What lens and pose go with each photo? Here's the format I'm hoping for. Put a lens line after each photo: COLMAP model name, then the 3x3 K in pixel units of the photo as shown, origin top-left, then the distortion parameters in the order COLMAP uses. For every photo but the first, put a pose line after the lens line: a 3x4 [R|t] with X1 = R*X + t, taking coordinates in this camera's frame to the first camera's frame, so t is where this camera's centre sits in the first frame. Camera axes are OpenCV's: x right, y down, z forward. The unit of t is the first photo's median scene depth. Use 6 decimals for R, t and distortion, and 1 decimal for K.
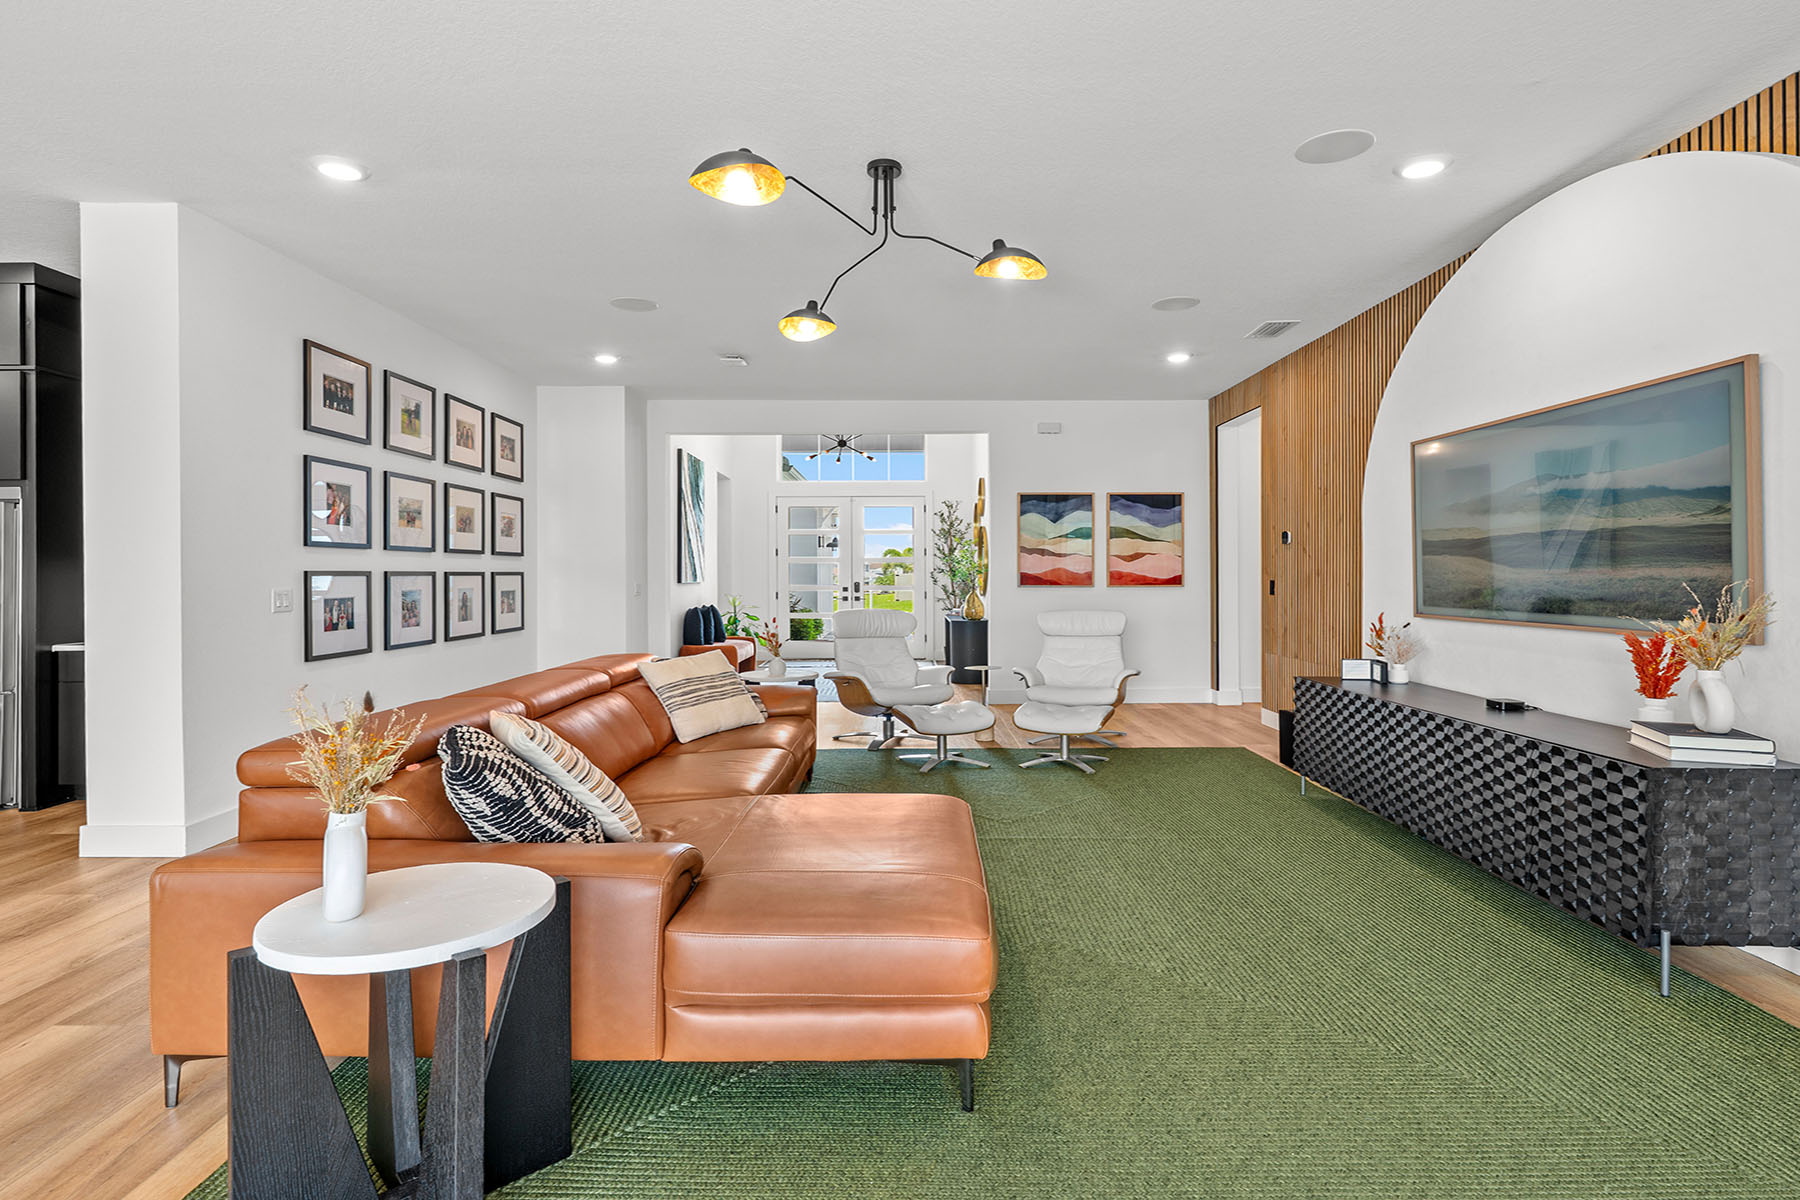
lens RADIAL K [[912.6, 0, 879.6], [0, 912.6, 567.2], [0, 0, 1]] dist [-0.003367, -0.000220]
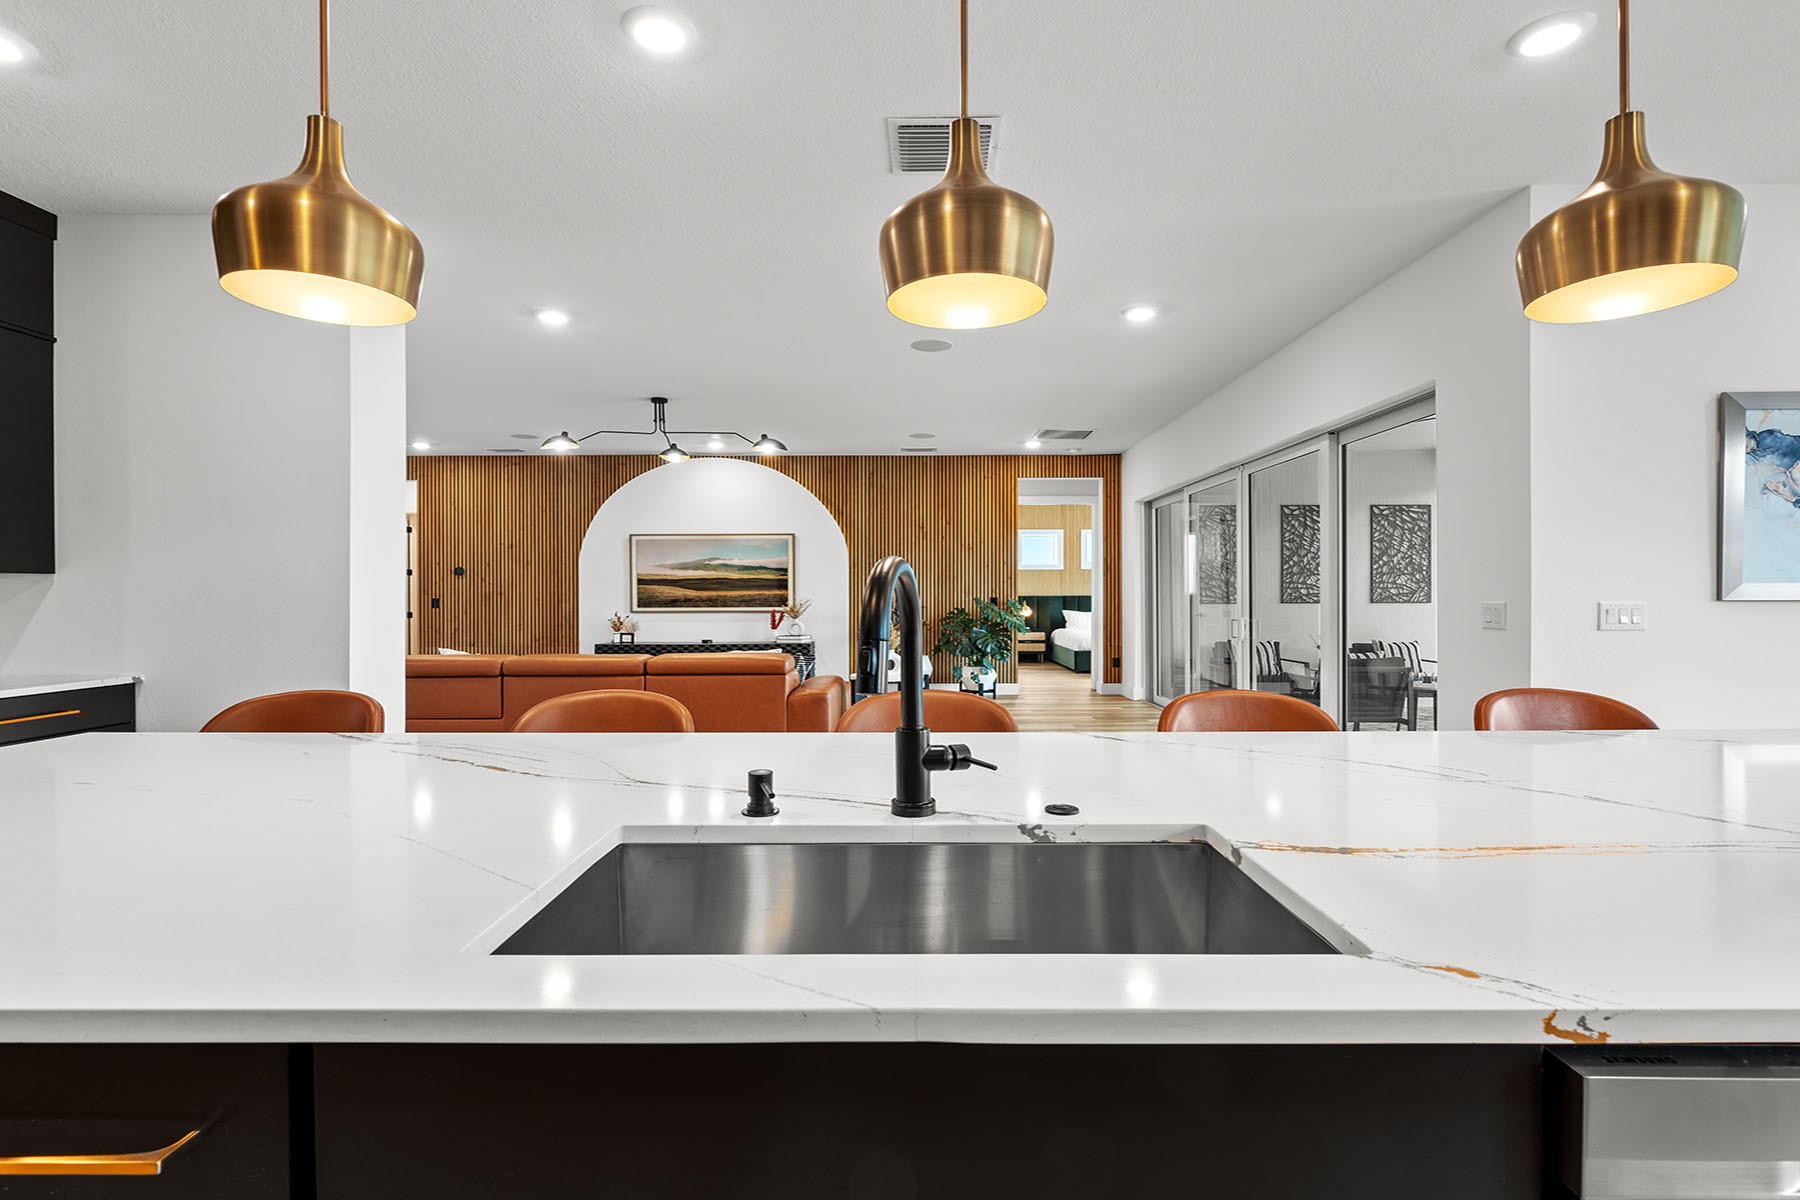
lens RADIAL K [[858.3, 0, 897.1], [0, 858.3, 601.2], [0, 0, 1]] dist [-0.000682, -0.000116]
pose [[-0.019328, -0.007087, 0.999788, -1.196103], [-0.003477, 0.999969, 0.007021, 0.007332], [-0.999807, -0.003340, -0.019352, 0.302363]]
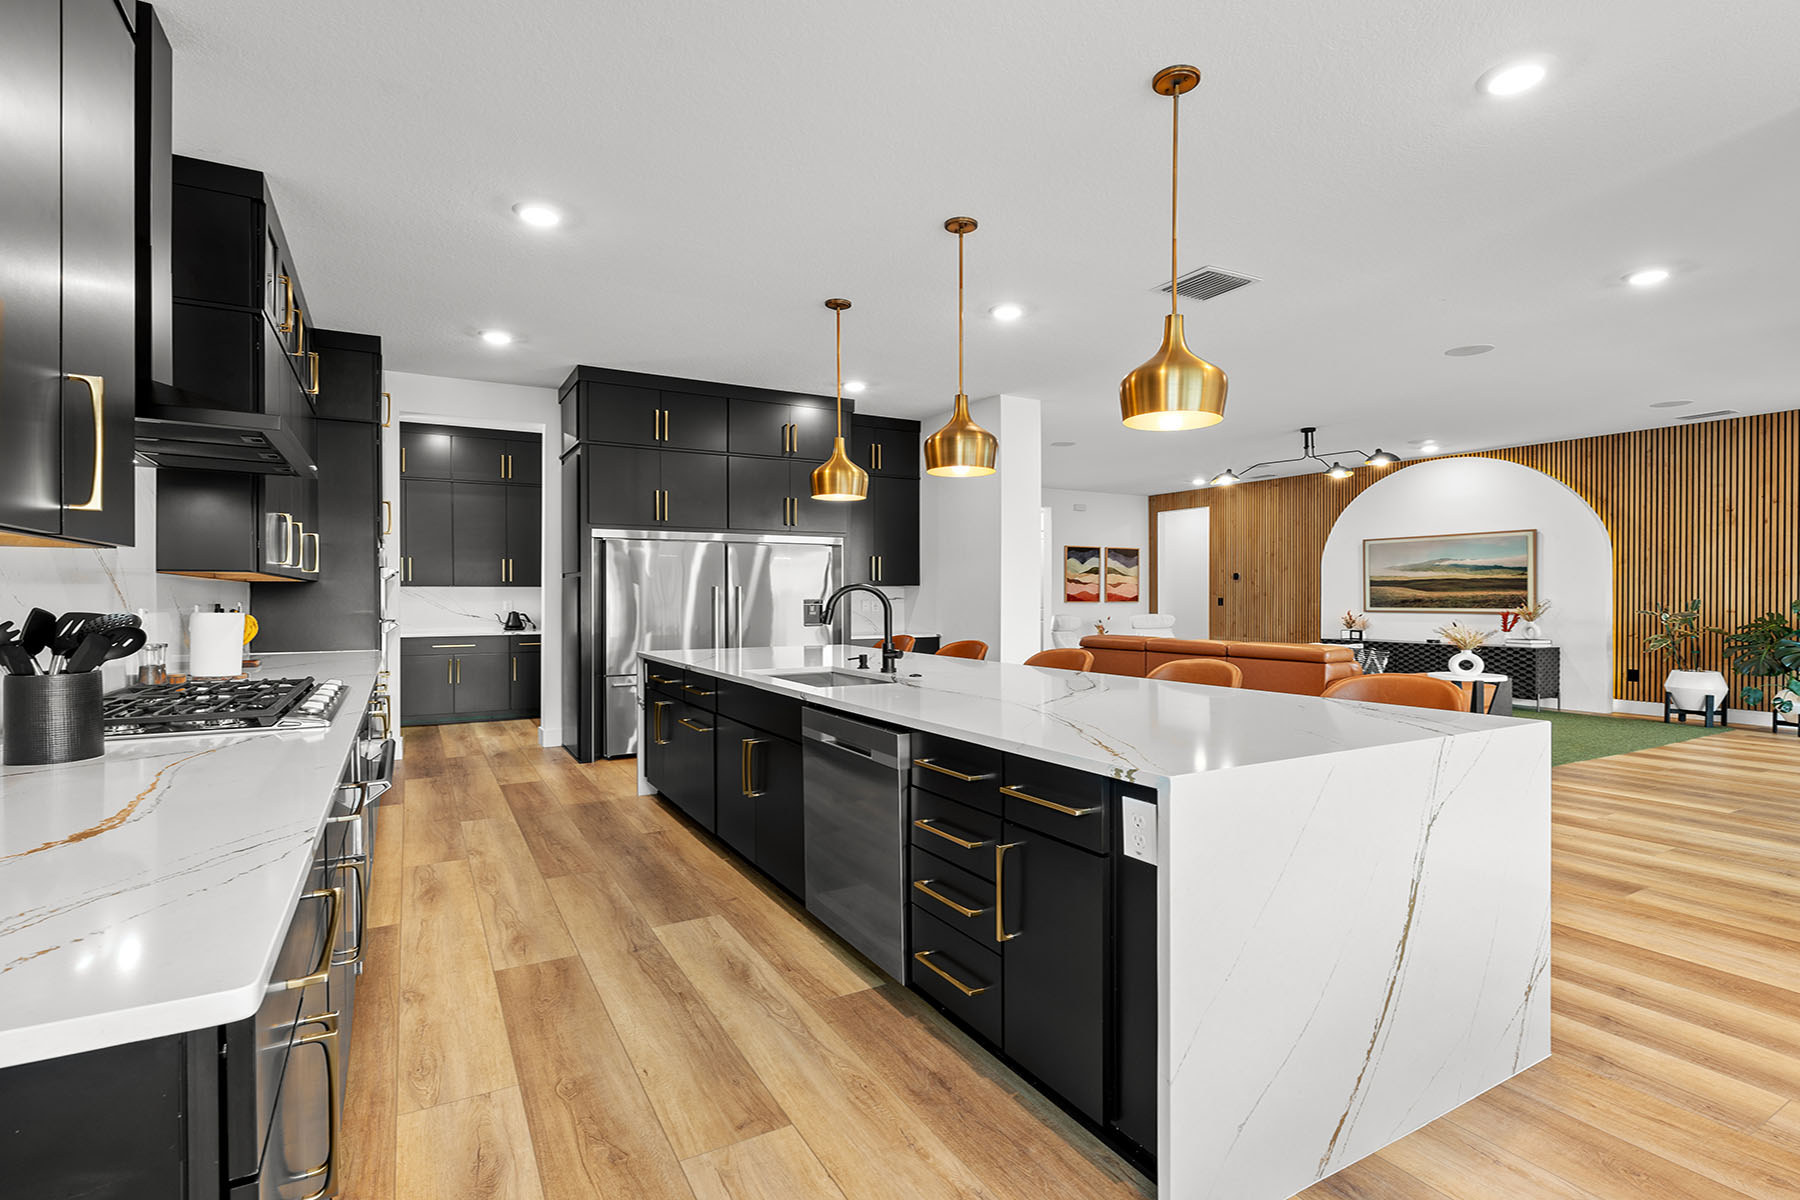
lens RADIAL K [[858.3, 0, 895.0], [0, 858.3, 599.3], [0, 0, 1]] dist [-0.000682, -0.000116]
pose [[0.858884, -0.001647, 0.512167, -1.295709], [-0.003344, 0.999955, 0.008823, 0.004179], [-0.512159, -0.009291, 0.858840, -0.254222]]
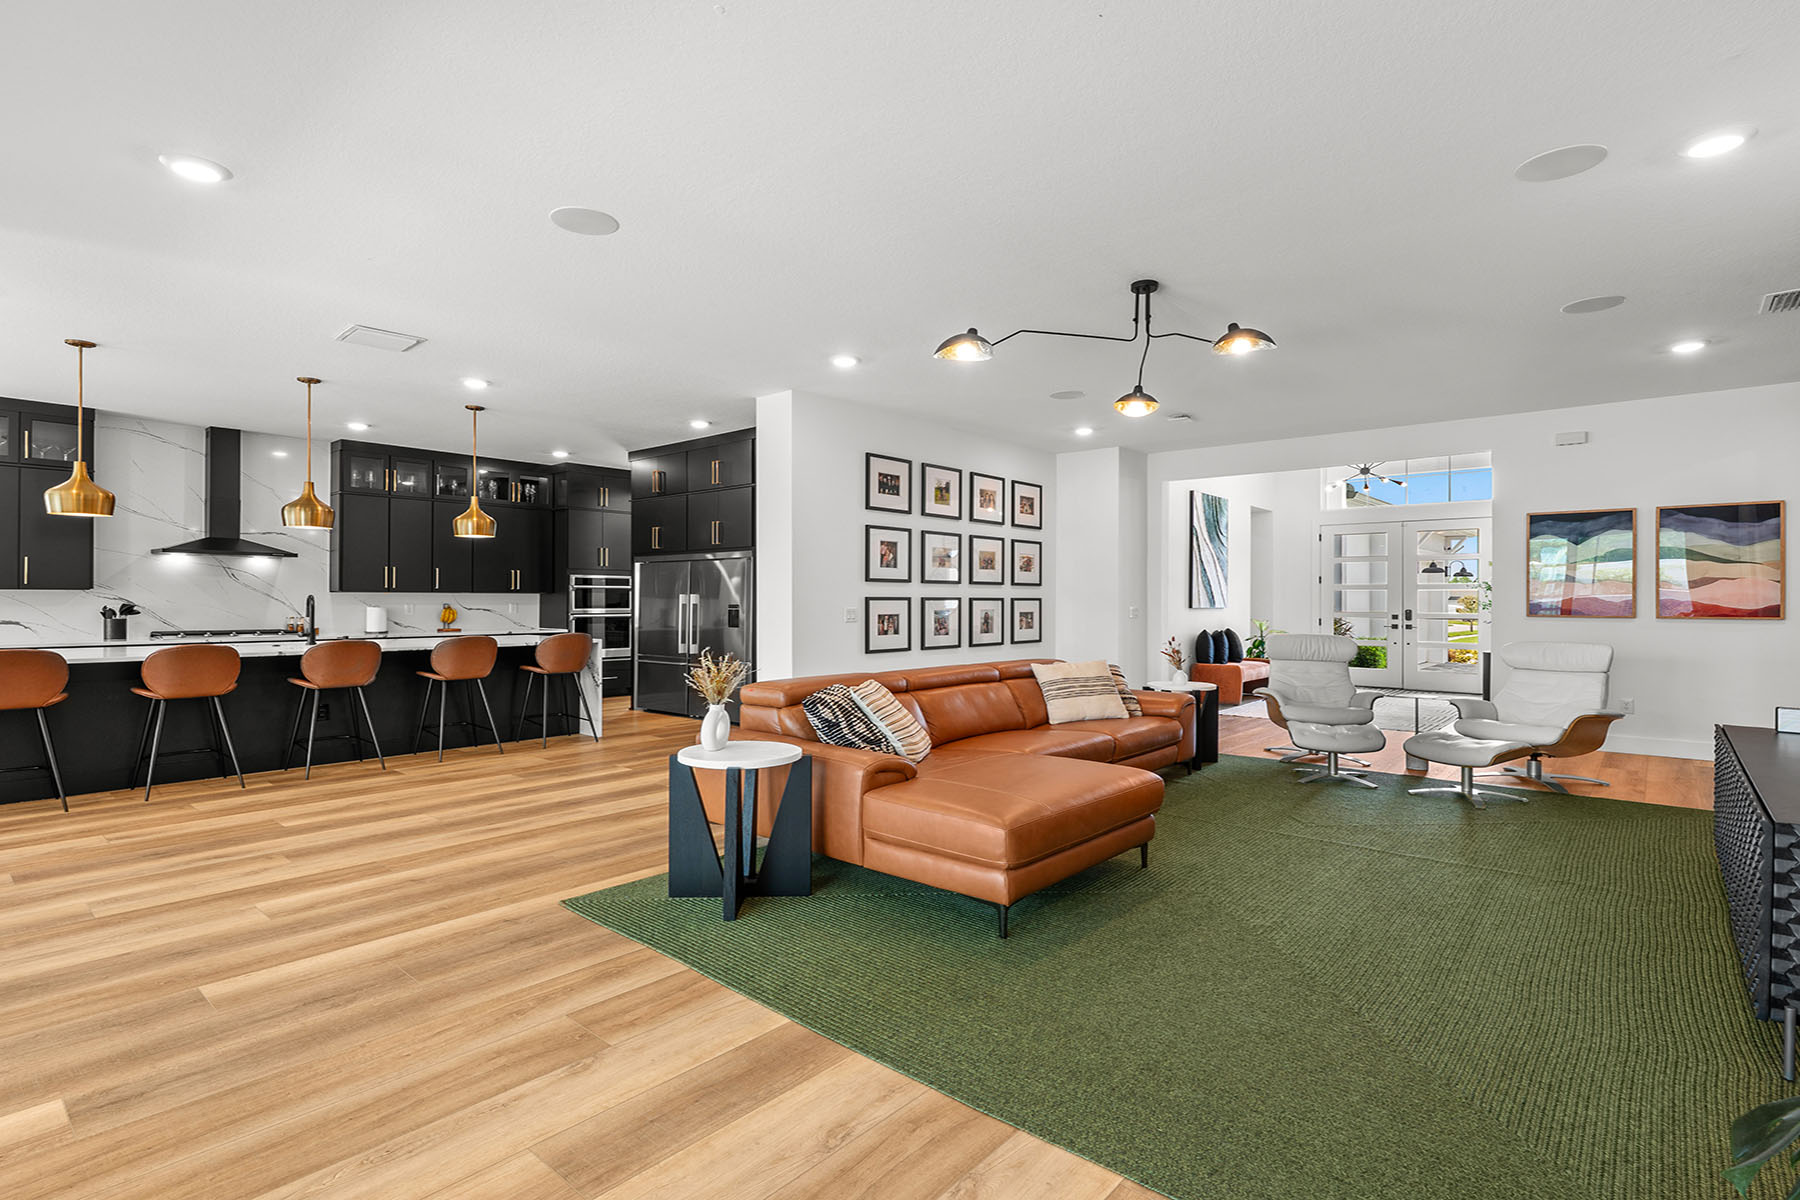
lens RADIAL K [[858.3, 0, 891.9], [0, 858.3, 596.4], [0, 0, 1]] dist [-0.000682, -0.000116]
pose [[0.752423, 0.002634, -0.658675, 0.340666], [-0.000290, 0.999993, 0.003667, -0.002035], [0.658680, -0.002568, 0.752419, -0.093006]]
